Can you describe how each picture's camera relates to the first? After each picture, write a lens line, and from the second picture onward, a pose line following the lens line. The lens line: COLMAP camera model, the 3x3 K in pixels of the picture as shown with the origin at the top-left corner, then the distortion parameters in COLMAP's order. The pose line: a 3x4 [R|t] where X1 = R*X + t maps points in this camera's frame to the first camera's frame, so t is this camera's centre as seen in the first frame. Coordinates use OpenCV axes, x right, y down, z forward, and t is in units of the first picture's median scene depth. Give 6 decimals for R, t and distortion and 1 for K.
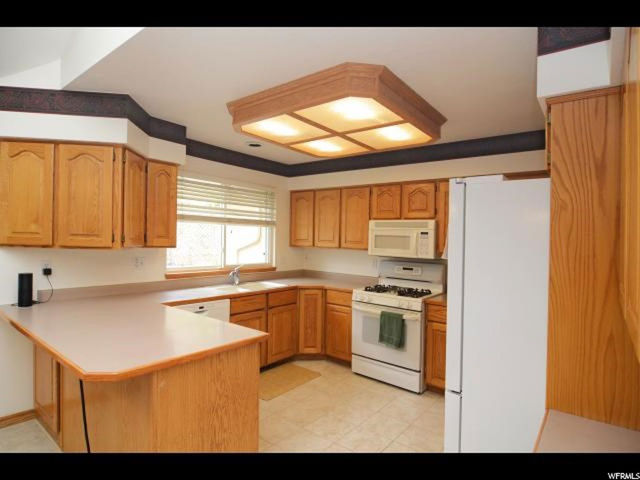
lens RADIAL K [[359.1, 0, 318.3], [0, 359.1, 246.9], [0, 0, 1]] dist [0.000724, 0.000156]
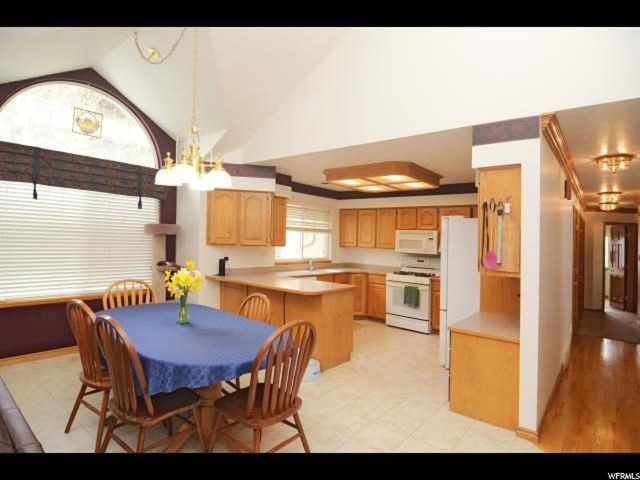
lens RADIAL K [[365.1, 0, 320.3], [0, 365.1, 237.1], [0, 0, 1]] dist [-0.002737, -0.000793]
pose [[0.999932, 0.005643, -0.010252, -0.184159], [-0.005990, 0.999399, -0.034154, 0.014168], [0.010053, 0.034213, 0.999364, -0.641548]]
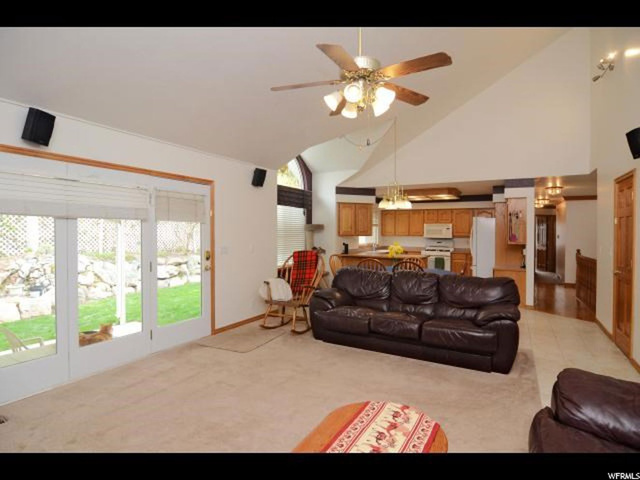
lens RADIAL K [[355.2, 0, 320.0], [0, 355.2, 240.0], [0, 0, 1]] dist [-0.000413, -0.000037]
pose [[0.988541, -0.024840, 0.148896, -1.015624], [0.024860, 0.999689, 0.001731, 0.019095], [-0.148893, 0.001991, 0.988851, -1.442106]]
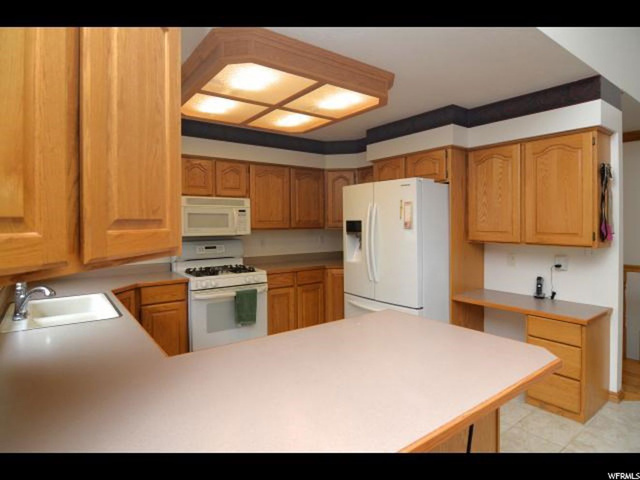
lens RADIAL K [[355.2, 0, 320.0], [0, 355.2, 240.0], [0, 0, 1]] dist [-0.000413, -0.000037]
pose [[0.261756, -0.090376, 0.960893, -0.626105], [0.030861, 0.995881, 0.085260, -0.033614], [-0.964641, 0.007337, 0.263467, 0.486880]]
